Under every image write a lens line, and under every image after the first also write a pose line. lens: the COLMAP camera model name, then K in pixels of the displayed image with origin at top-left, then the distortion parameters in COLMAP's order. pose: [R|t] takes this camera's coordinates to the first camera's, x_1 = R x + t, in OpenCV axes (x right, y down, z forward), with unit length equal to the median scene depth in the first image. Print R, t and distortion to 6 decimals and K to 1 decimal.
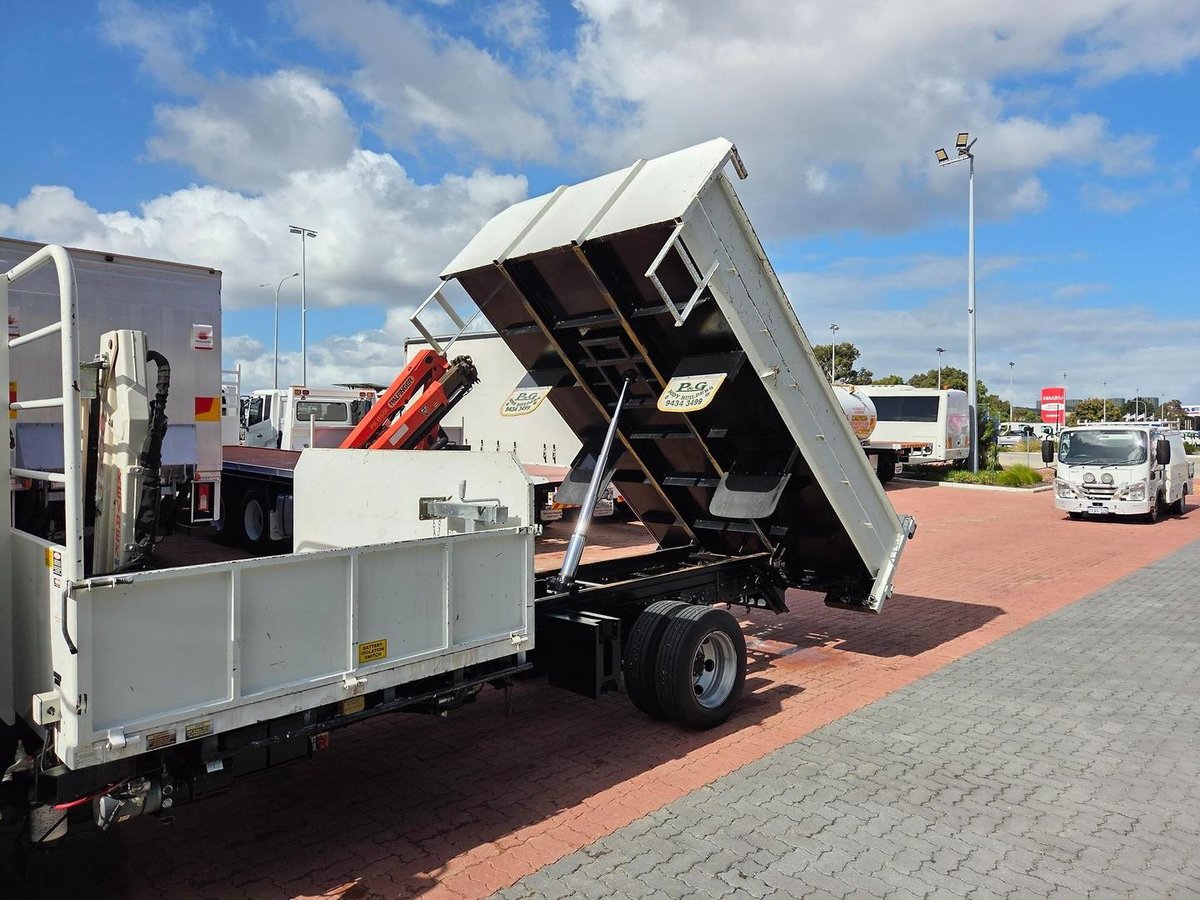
lens RADIAL K [[806.9, 0, 609.8], [0, 806.9, 445.7], [0, 0, 1]] dist [0.057650, -0.042312]
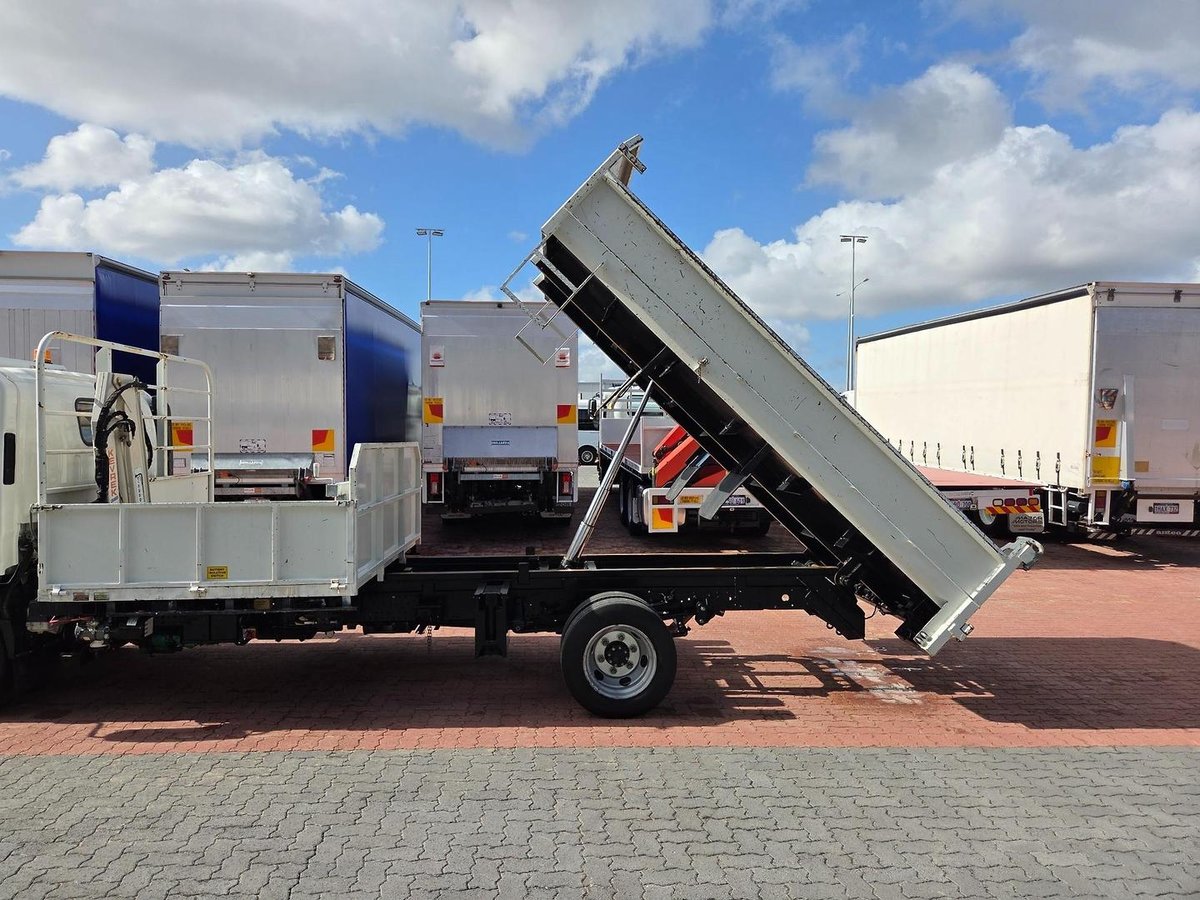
lens RADIAL K [[806.9, 0, 591.6], [0, 806.9, 446.3], [0, 0, 1]] dist [0.057650, -0.042312]
pose [[0.728113, 0.009333, -0.685393, 0.347264], [-0.010694, 0.999940, 0.002256, 0.001626], [0.685374, 0.005687, 0.728169, 0.101529]]
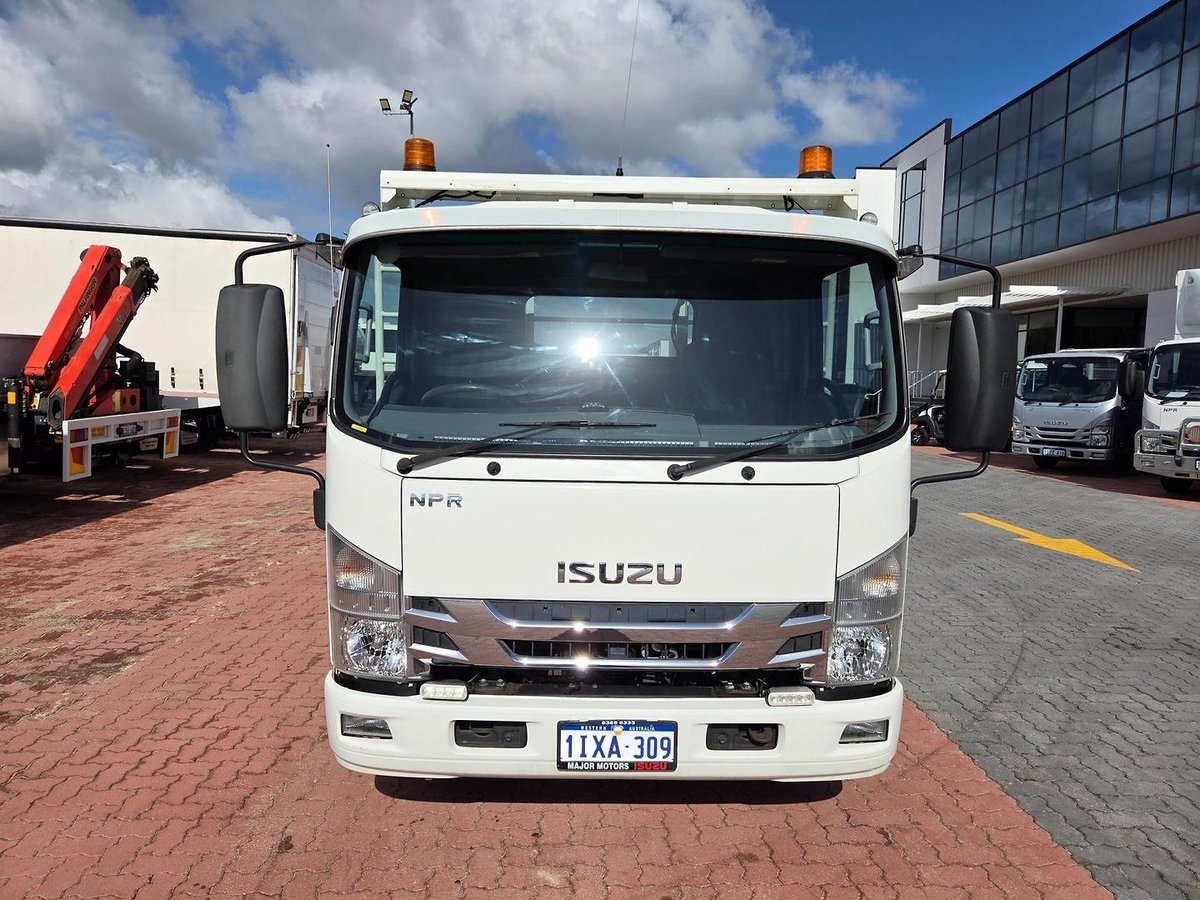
lens RADIAL K [[806.9, 0, 592.1], [0, 806.9, 446.4], [0, 0, 1]] dist [0.057650, -0.042312]
pose [[0.706614, -0.052155, 0.705674, -0.476436], [-0.008699, 0.996564, 0.082364, 0.013612], [-0.707546, -0.064338, 0.703733, 0.027852]]
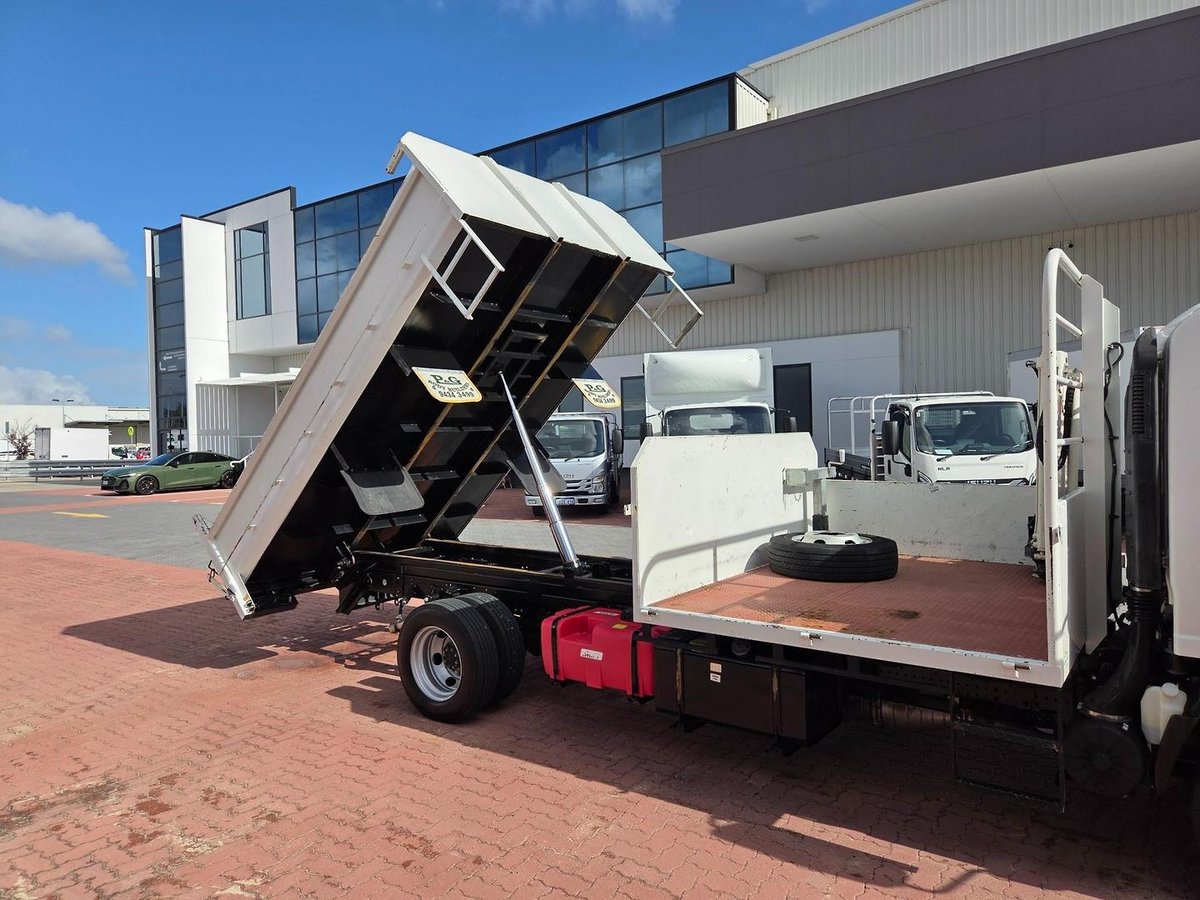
lens RADIAL K [[806.9, 0, 598.7], [0, 806.9, 437.1], [0, 0, 1]] dist [0.057650, -0.042312]
pose [[-0.129948, -0.001655, 0.991519, -0.521869], [0.030479, 0.999519, 0.005663, -0.001013], [-0.991052, 0.030957, -0.129835, 0.516226]]
